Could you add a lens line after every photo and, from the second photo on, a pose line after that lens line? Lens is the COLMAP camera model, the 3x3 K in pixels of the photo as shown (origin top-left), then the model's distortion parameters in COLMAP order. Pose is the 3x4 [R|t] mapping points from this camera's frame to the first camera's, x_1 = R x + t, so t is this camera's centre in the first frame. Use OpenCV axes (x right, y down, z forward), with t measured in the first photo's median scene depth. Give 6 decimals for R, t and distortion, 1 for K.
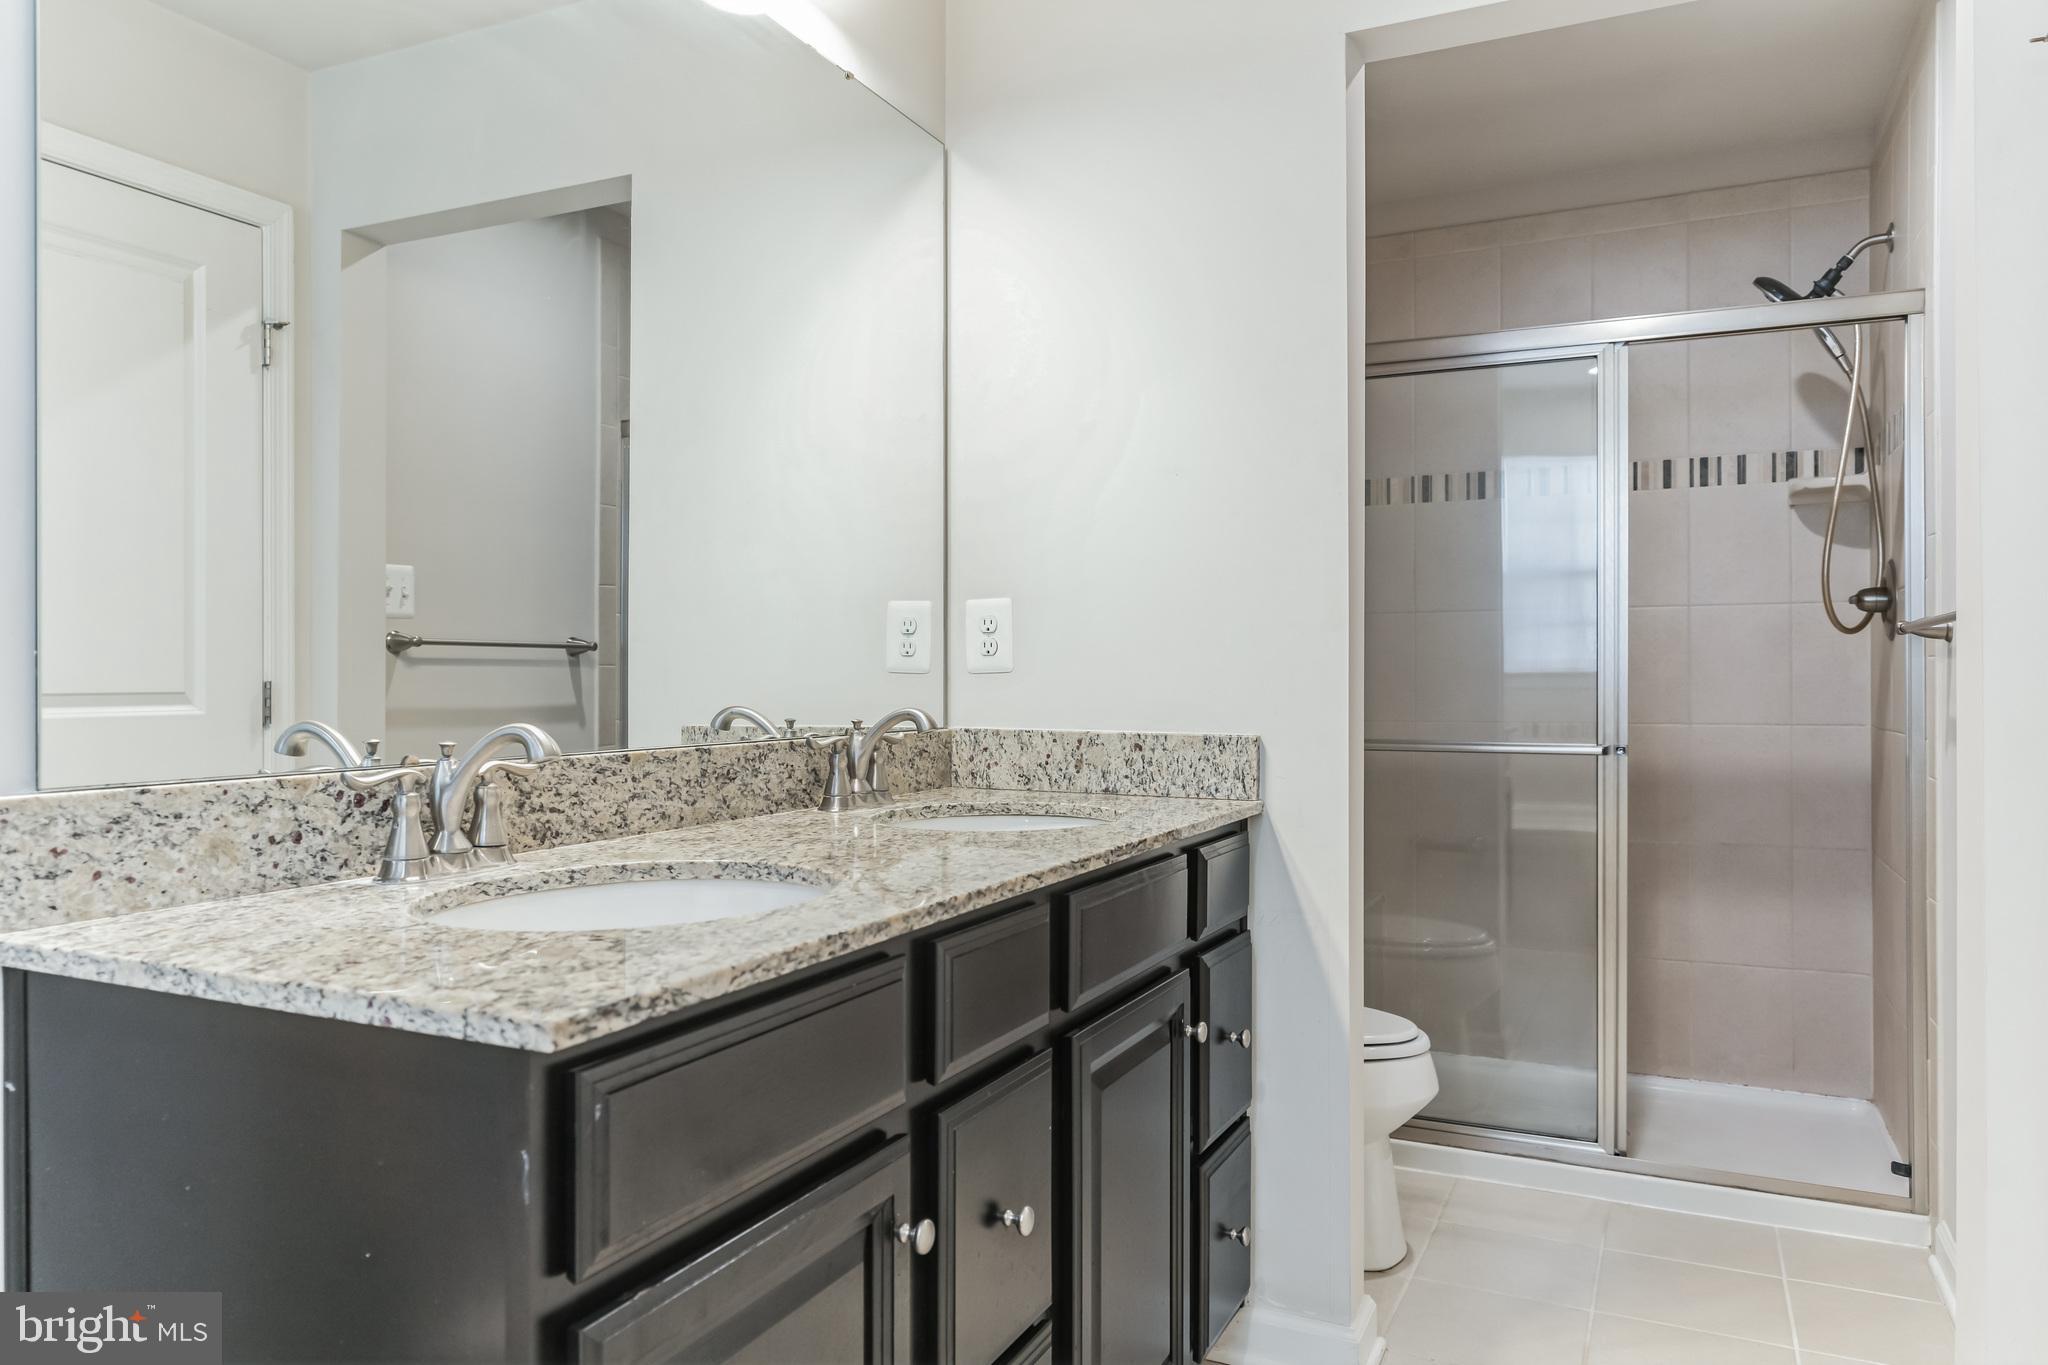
lens RADIAL K [[1387.4, 0, 1022.1], [0, 1387.4, 678.3], [0, 0, 1]] dist [-0.007316, -0.002021]
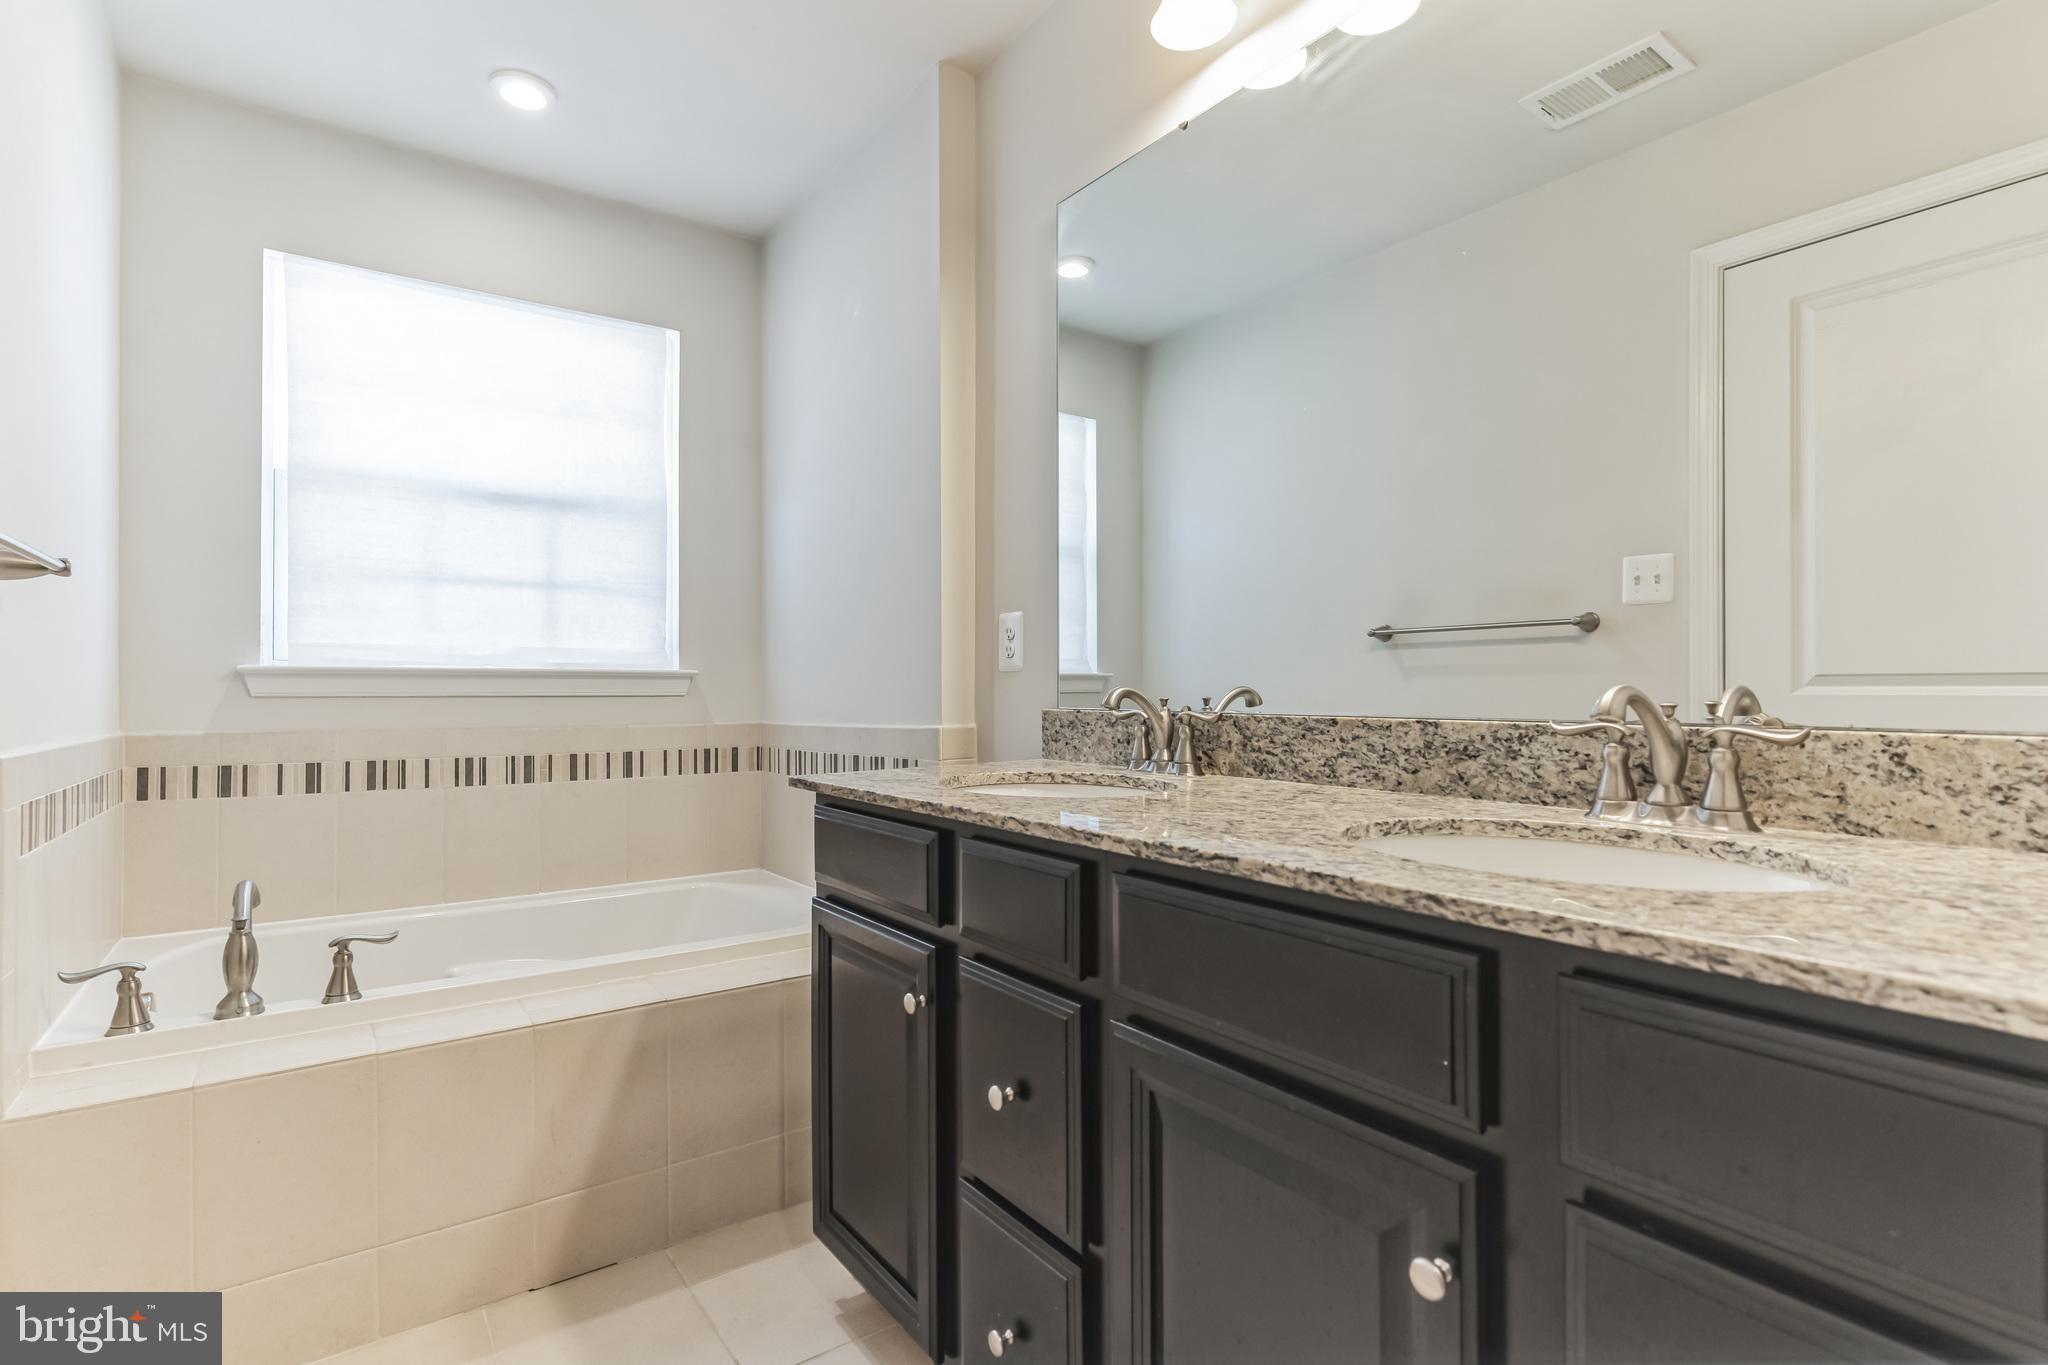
lens RADIAL K [[984.0, 0, 1020.6], [0, 984.0, 683.6], [0, 0, 1]] dist [0.000032, 0.000477]
pose [[-0.481436, -0.001580, -0.876480, 0.608792], [0.001253, 0.999996, -0.002491, 0.025570], [0.876480, -0.002298, -0.481433, 1.171746]]
